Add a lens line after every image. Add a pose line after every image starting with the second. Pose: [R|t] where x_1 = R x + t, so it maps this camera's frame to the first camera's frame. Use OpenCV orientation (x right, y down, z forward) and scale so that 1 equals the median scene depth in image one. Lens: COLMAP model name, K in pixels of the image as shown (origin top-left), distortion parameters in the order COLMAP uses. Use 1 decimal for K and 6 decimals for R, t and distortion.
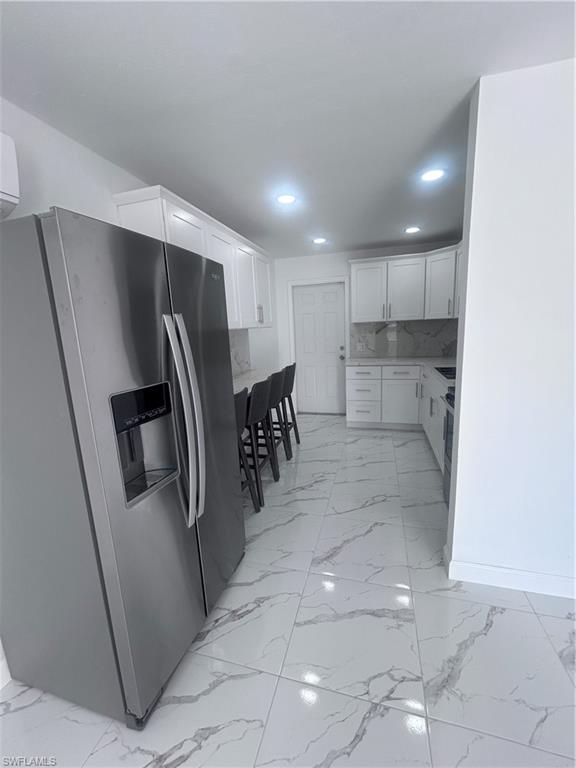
lens RADIAL K [[308.7, 0, 290.2], [0, 308.7, 384.0], [0, 0, 1]] dist [-0.000233, -0.000114]
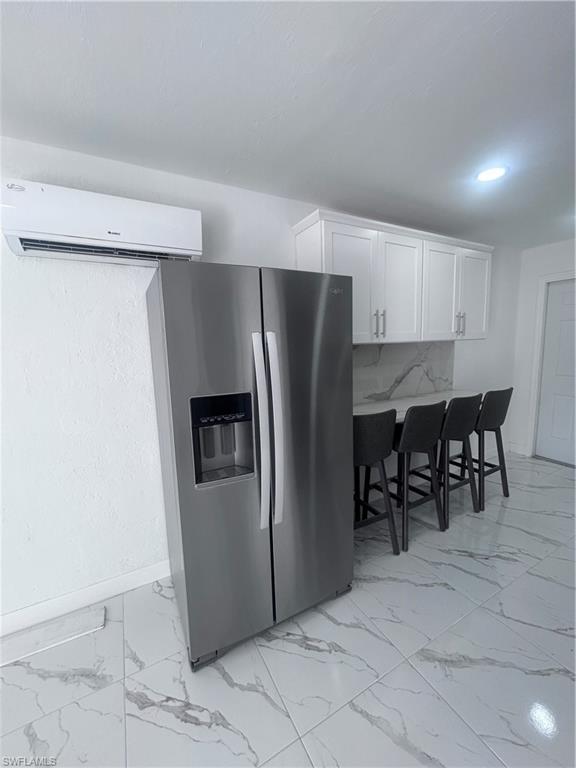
lens RADIAL K [[308.7, 0, 290.2], [0, 308.7, 384.0], [0, 0, 1]] dist [-0.000233, -0.000114]
pose [[0.703549, 0.120346, -0.700382, 0.204405], [-0.135233, 0.990220, 0.034304, -0.040144], [0.697661, 0.070580, 0.712943, 0.127708]]
